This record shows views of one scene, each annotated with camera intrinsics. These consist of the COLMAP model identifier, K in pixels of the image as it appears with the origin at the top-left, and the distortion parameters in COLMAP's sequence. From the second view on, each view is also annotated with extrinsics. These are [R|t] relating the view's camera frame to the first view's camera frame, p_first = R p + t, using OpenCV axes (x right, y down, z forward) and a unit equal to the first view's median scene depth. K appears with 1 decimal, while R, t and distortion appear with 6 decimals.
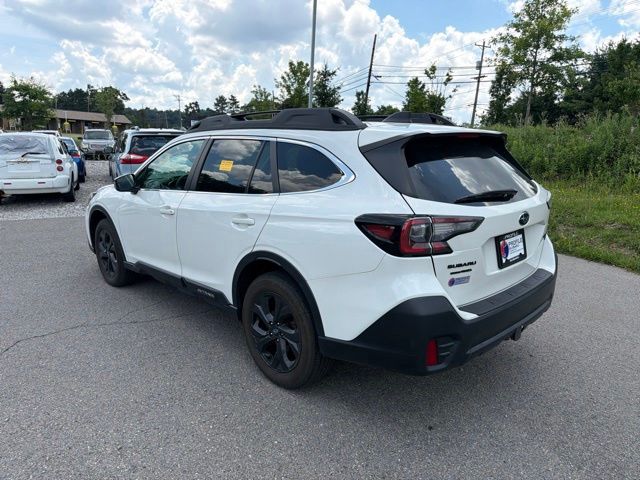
lens RADIAL K [[455.9, 0, 321.1], [0, 455.9, 242.4], [0, 0, 1]] dist [0.013797, -0.018750]
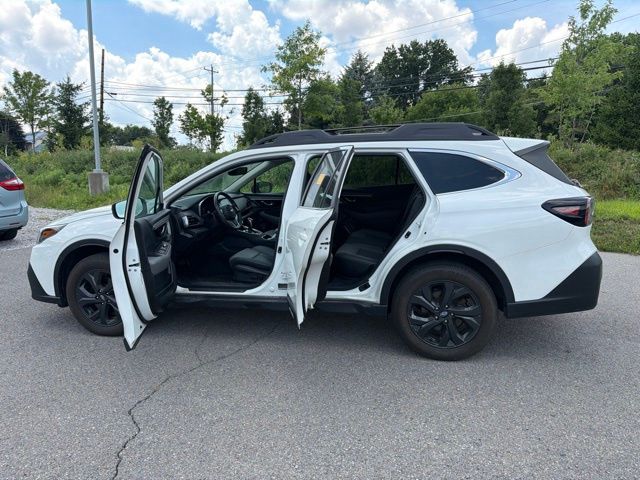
lens RADIAL K [[455.9, 0, 318.2], [0, 455.9, 239.6], [0, 0, 1]] dist [0.013797, -0.018750]
pose [[0.836058, -0.114065, 0.536653, -0.094603], [0.139969, 0.990127, -0.007609, -0.002578], [-0.530487, 0.081476, 0.843768, 0.017692]]
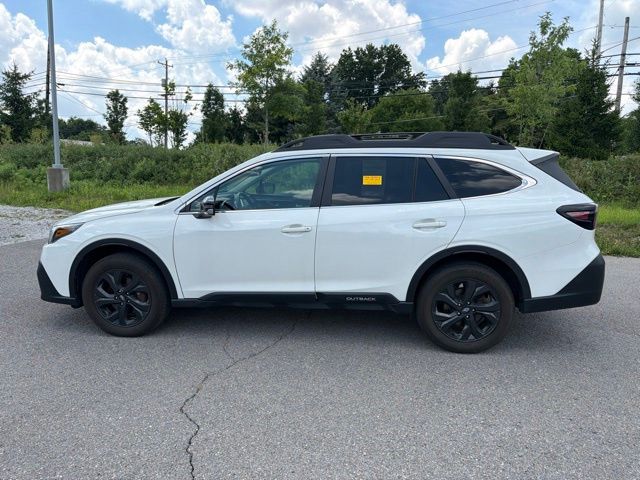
lens RADIAL K [[455.9, 0, 319.0], [0, 455.9, 241.4], [0, 0, 1]] dist [0.013797, -0.018750]
pose [[0.771862, -0.112986, 0.625670, -0.114429], [0.134811, 0.990791, 0.012611, -0.005791], [-0.621333, 0.074613, 0.779986, 0.025978]]
